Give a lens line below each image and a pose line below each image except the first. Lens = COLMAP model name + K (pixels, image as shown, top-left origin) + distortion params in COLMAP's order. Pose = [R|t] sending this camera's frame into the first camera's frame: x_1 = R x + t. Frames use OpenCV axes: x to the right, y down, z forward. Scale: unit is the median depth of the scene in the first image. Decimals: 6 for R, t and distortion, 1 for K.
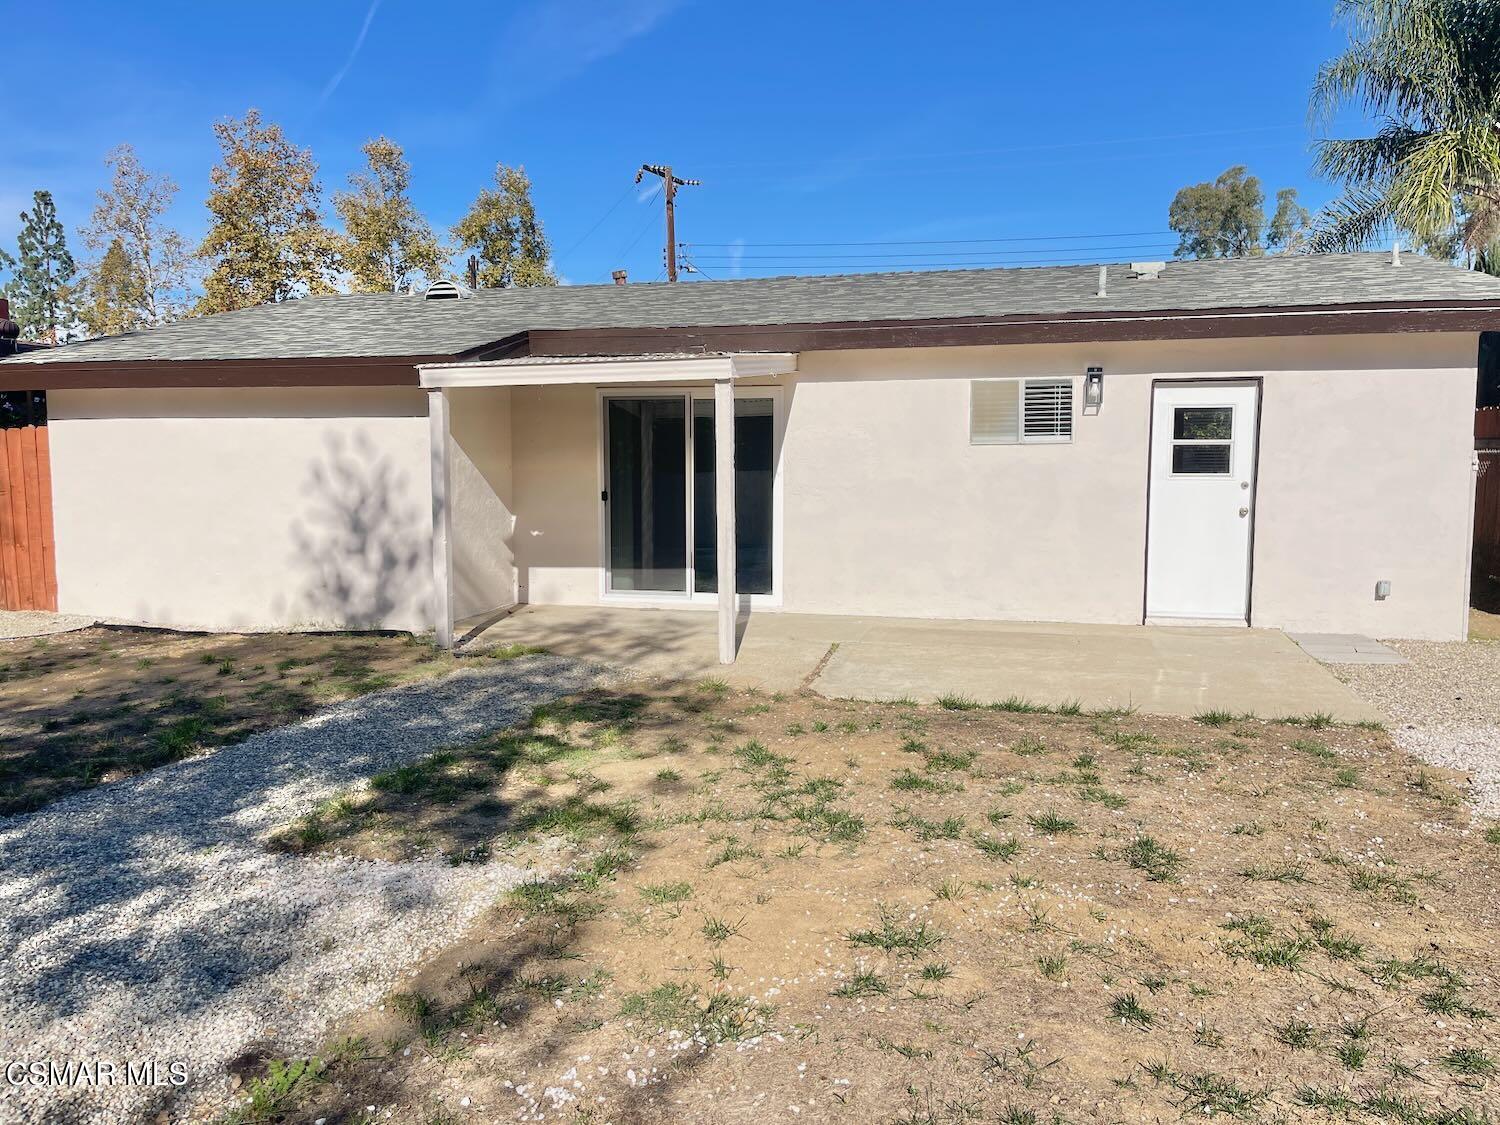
lens RADIAL K [[1154.5, 0, 750.0], [0, 1154.5, 562.5], [0, 0, 1]] dist [0.068807, -0.094333]
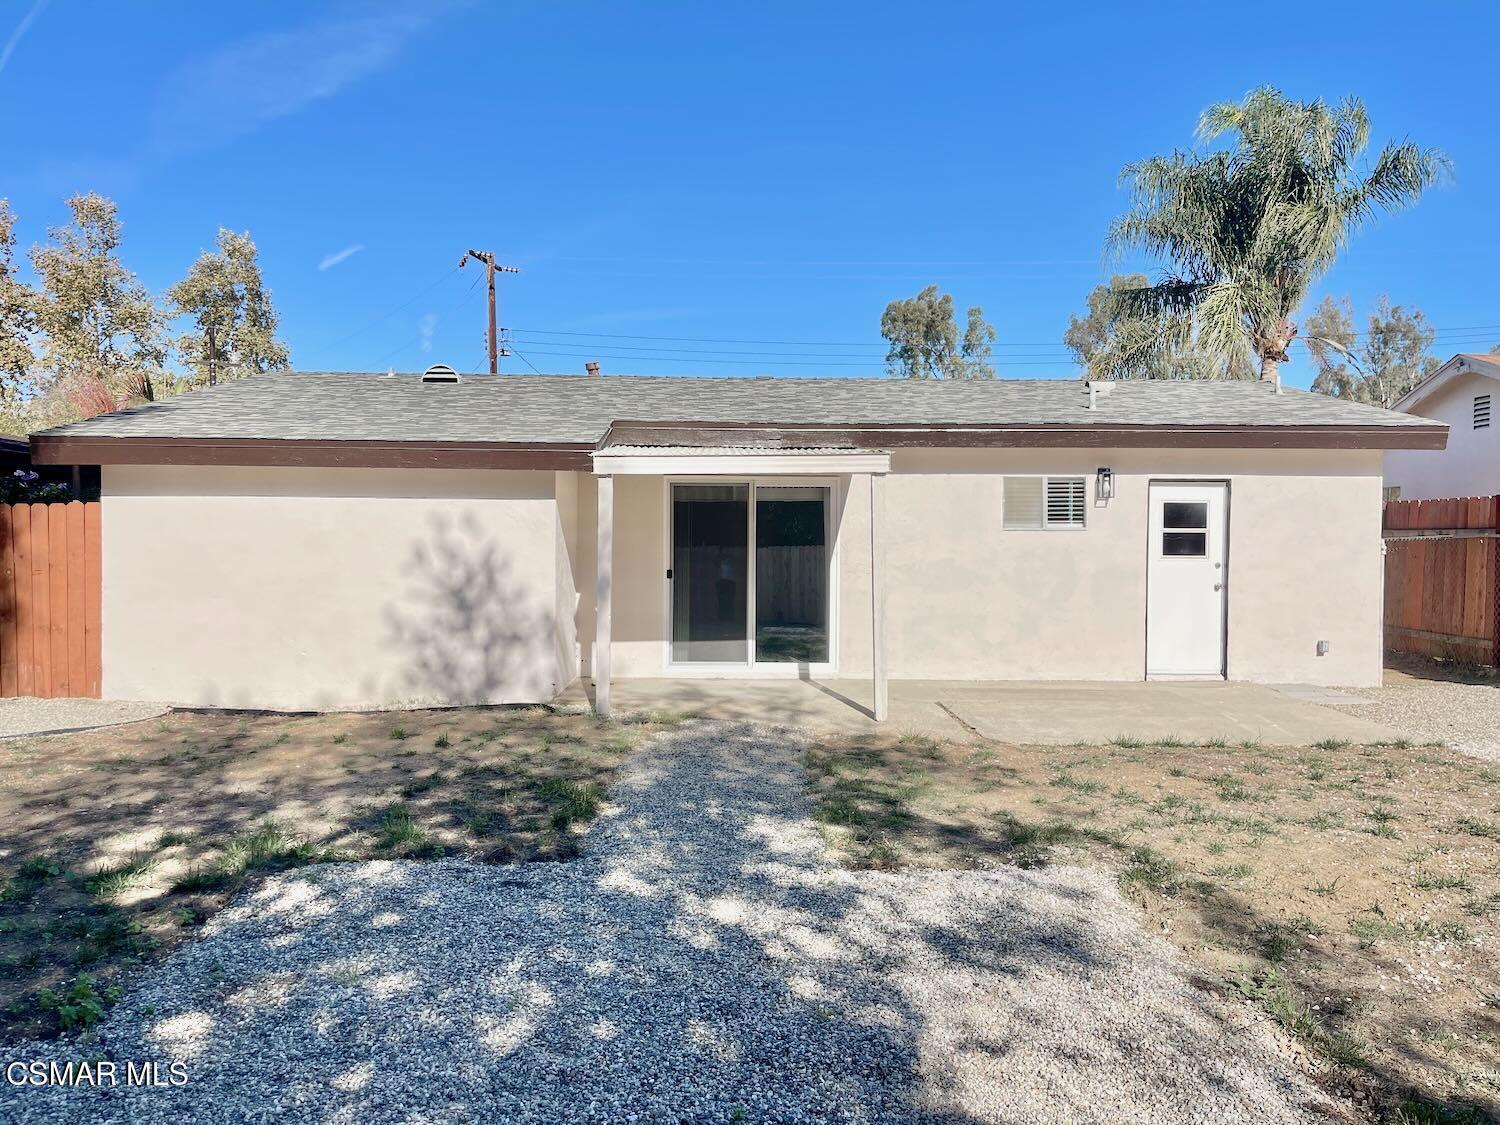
lens RADIAL K [[1154.5, 0, 750.0], [0, 1154.5, 562.5], [0, 0, 1]] dist [0.068807, -0.094333]
pose [[0.963380, 0.002058, 0.268132, -0.371864], [0.016802, 0.997542, -0.068024, 0.006369], [-0.267613, 0.070038, 0.960977, -0.056342]]
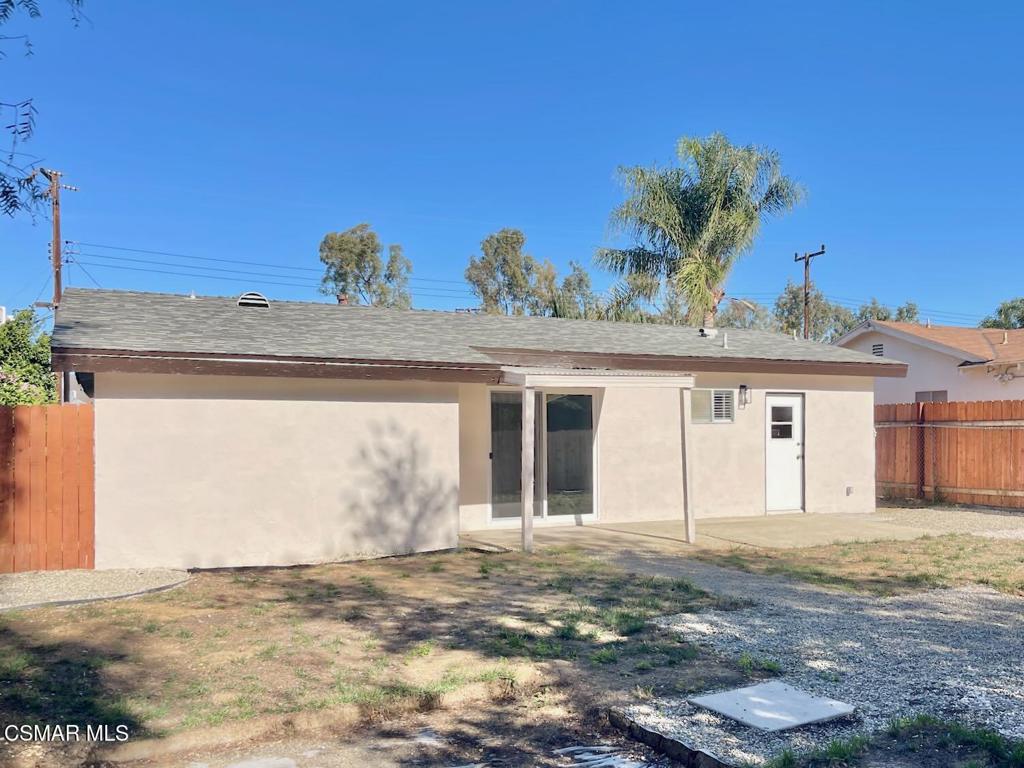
lens RADIAL K [[953.8, 0, 611.1], [0, 953.8, 440.4], [0, 0, 1]] dist [0.156586, -0.292043]
pose [[0.737349, -0.006868, 0.675478, -0.932360], [0.064171, 0.996138, -0.059921, 0.007822], [-0.672458, 0.087529, 0.734942, -0.029643]]
